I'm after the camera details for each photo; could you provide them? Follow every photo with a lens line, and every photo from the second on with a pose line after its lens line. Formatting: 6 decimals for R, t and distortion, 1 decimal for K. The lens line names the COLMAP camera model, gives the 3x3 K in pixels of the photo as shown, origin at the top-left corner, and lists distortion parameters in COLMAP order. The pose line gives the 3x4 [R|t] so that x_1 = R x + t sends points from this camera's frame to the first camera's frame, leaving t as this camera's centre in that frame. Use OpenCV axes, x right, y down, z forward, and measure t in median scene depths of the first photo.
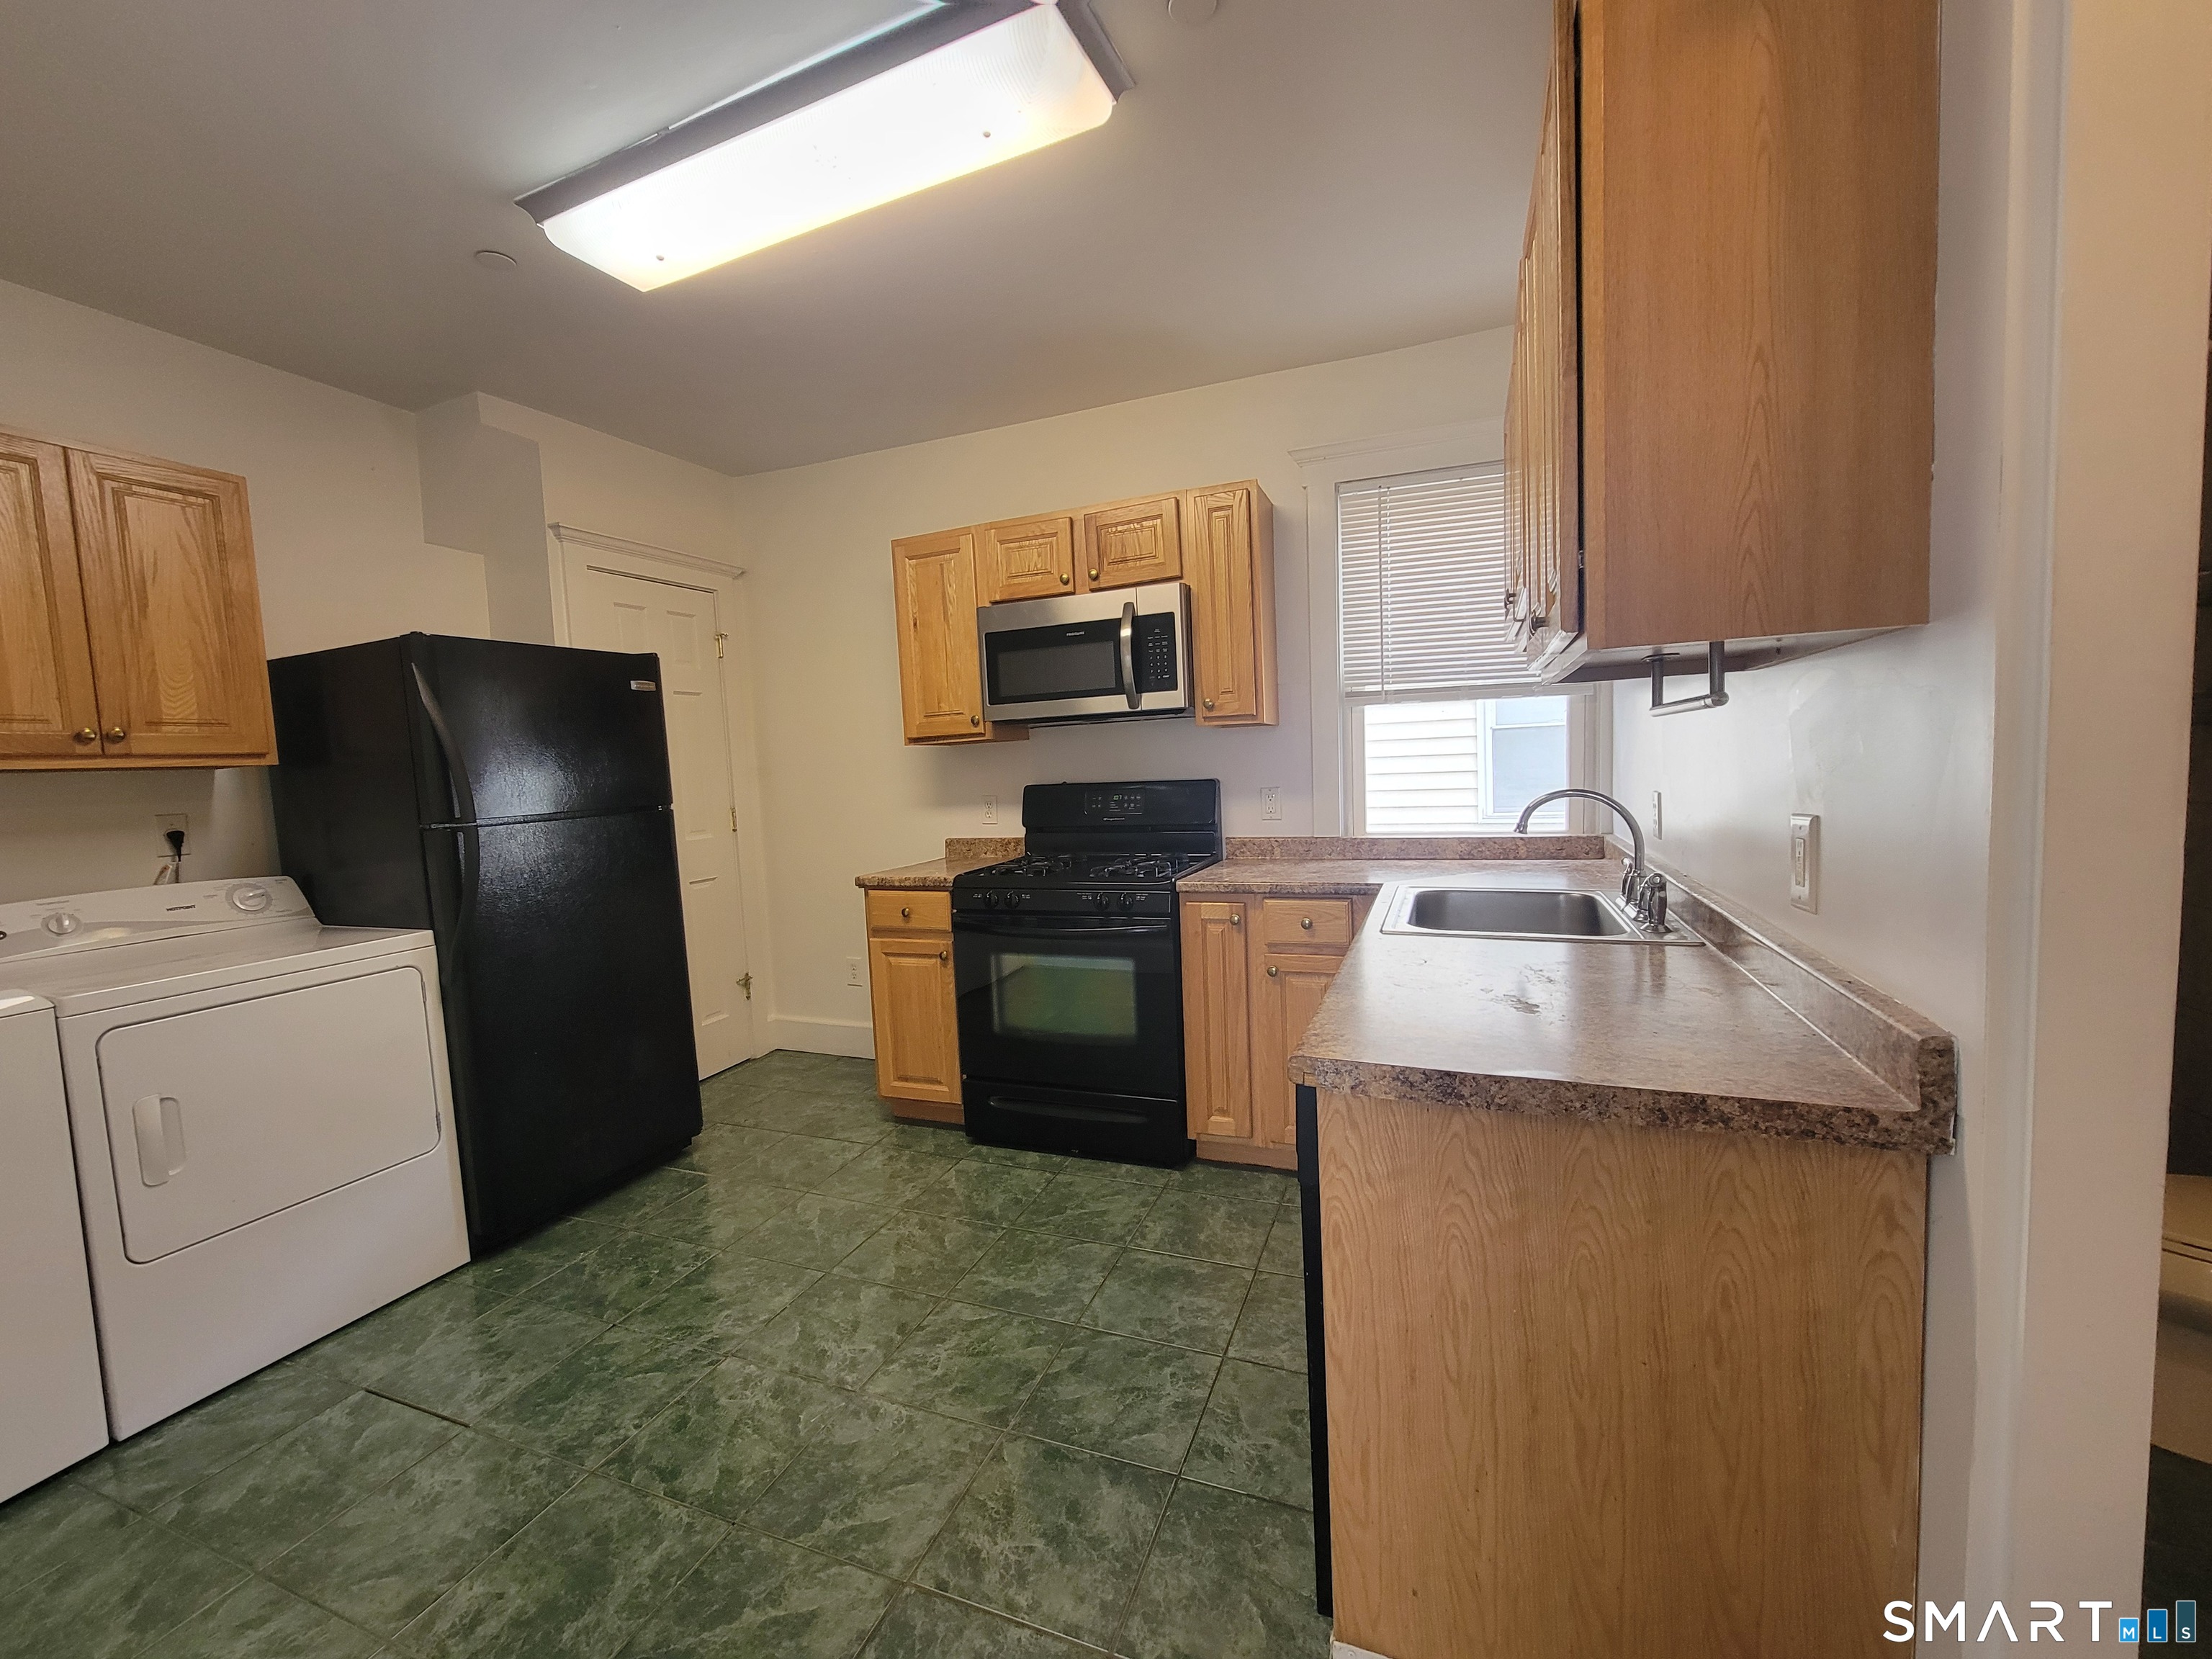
lens RADIAL K [[901.7, 0, 1102.2], [0, 901.7, 830.7], [0, 0, 1]] dist [-0.009476, 0.001423]
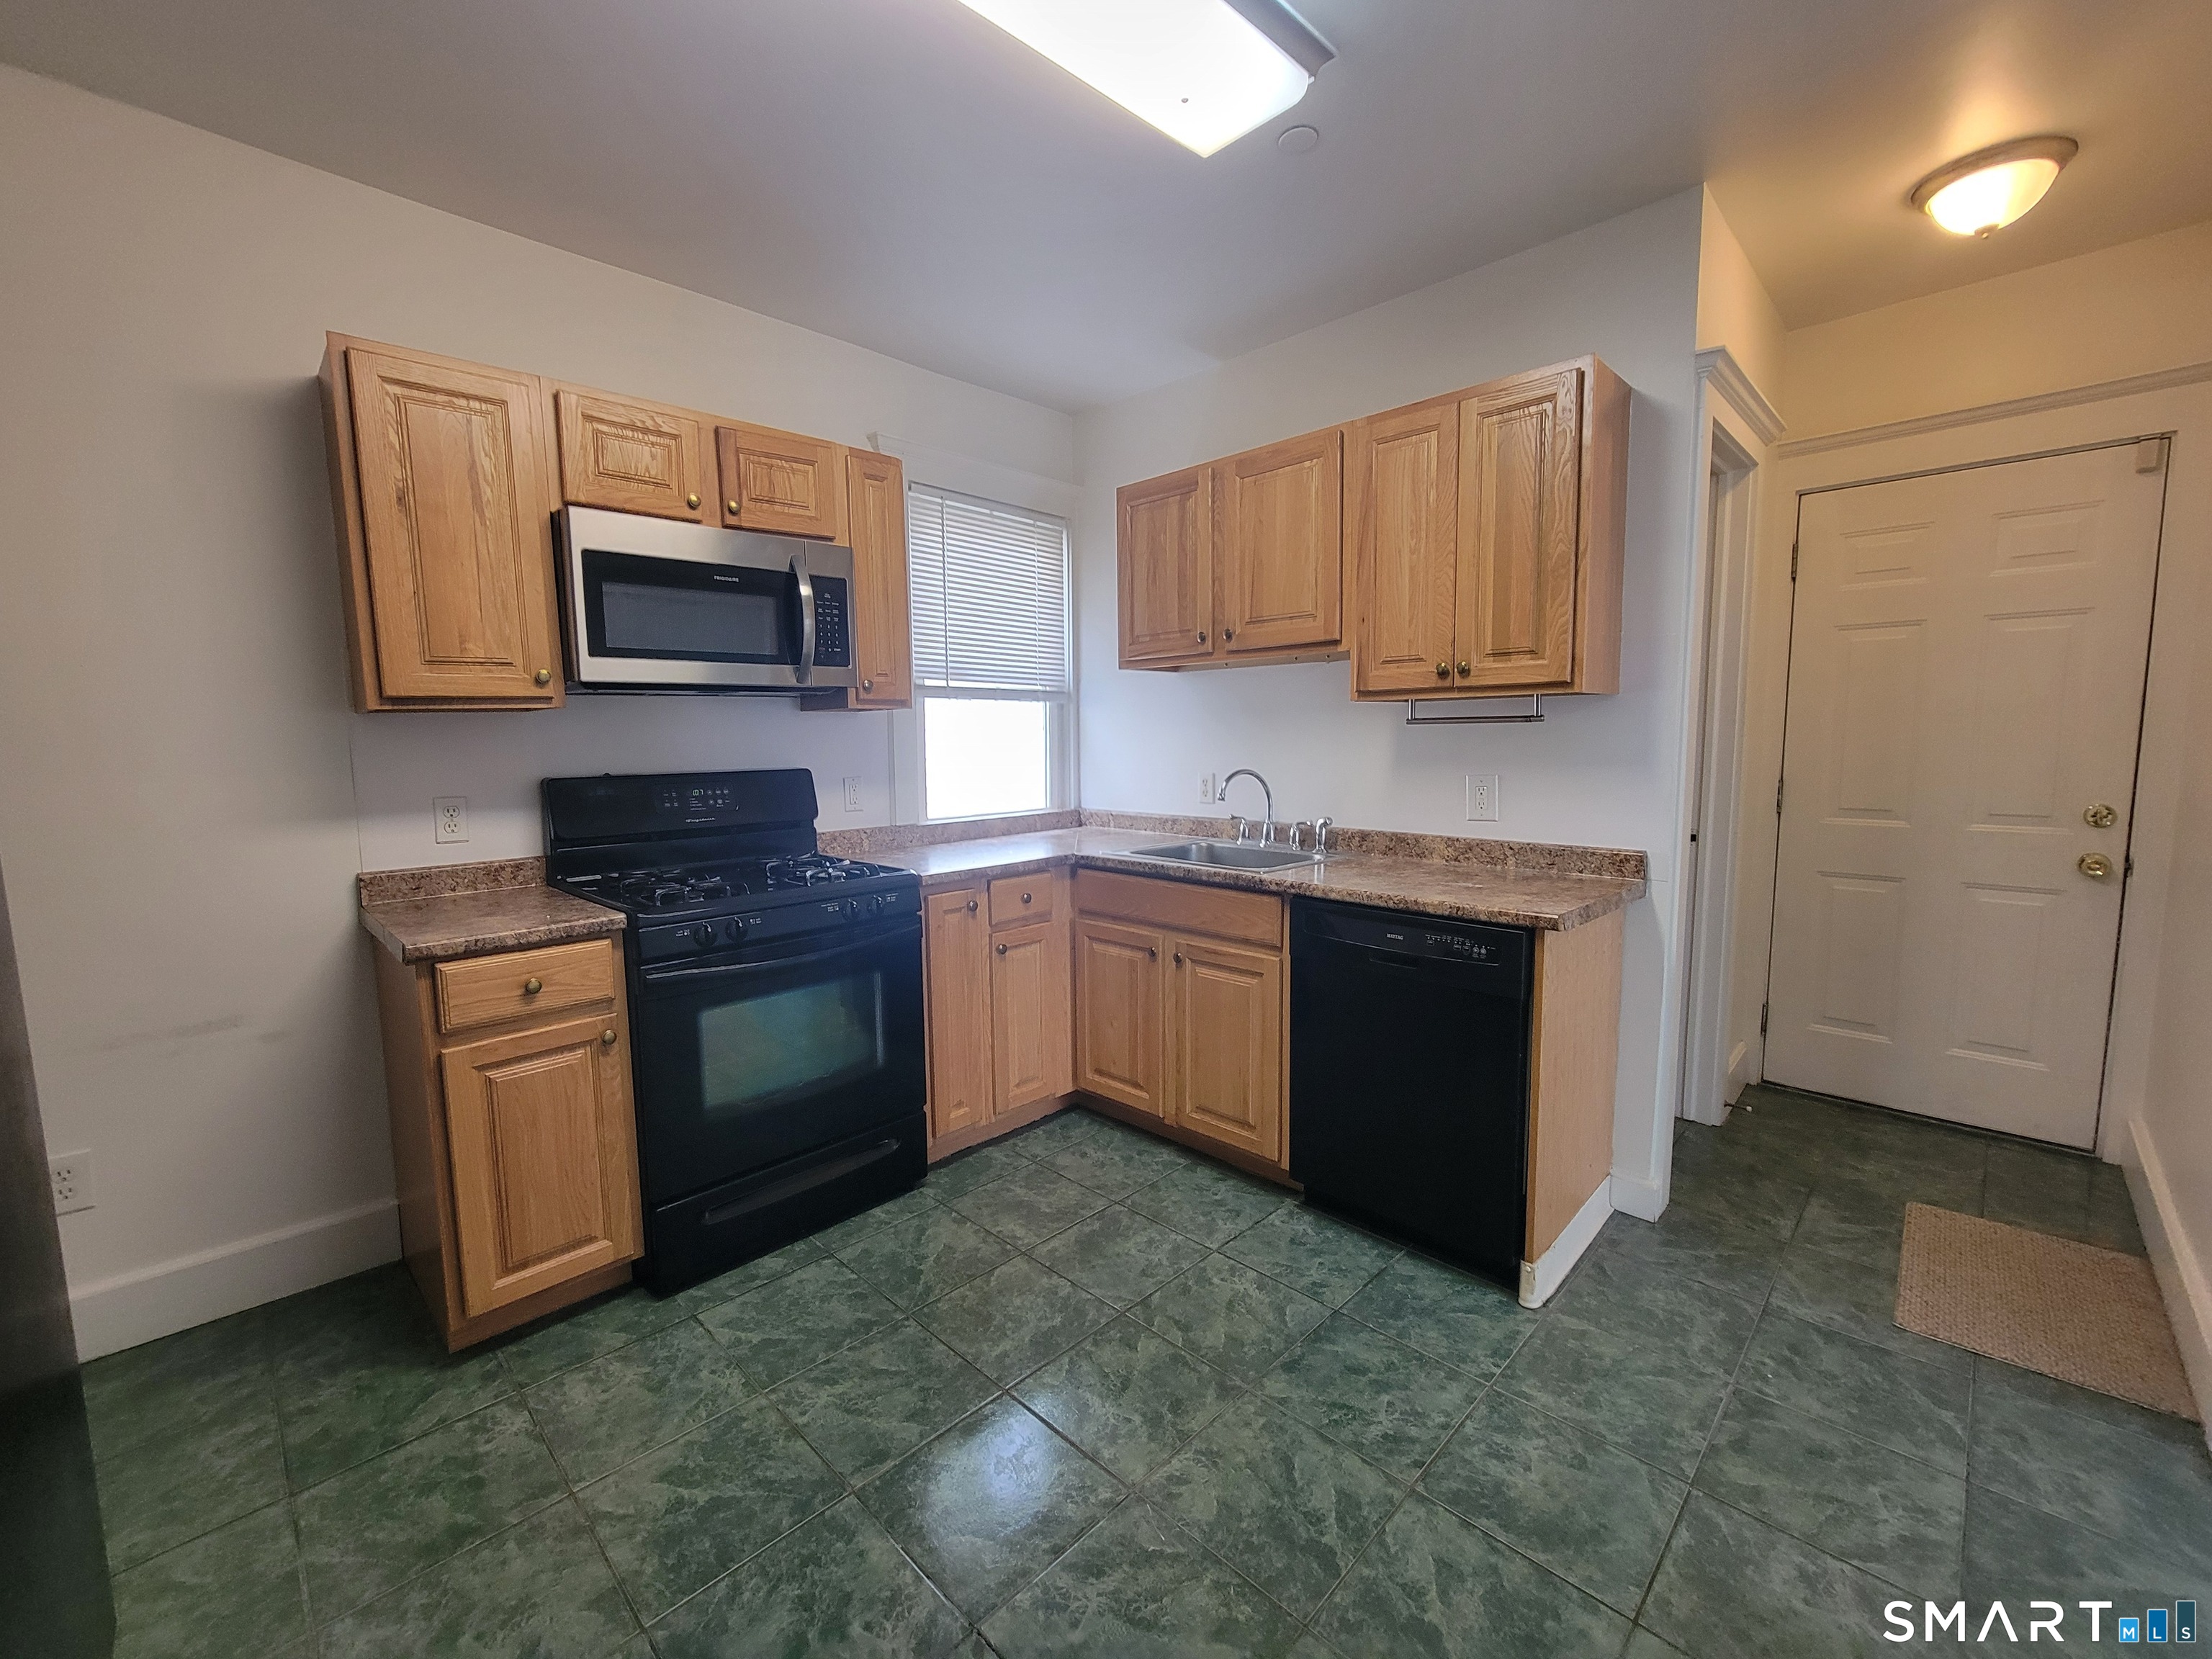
lens RADIAL K [[901.7, 0, 1100.0], [0, 901.7, 829.0], [0, 0, 1]] dist [-0.009476, 0.001423]
pose [[0.399517, -0.058781, 0.914839, -0.693131], [0.068584, 0.997062, 0.034113, -0.010217], [-0.914157, 0.049114, 0.402374, 0.457313]]
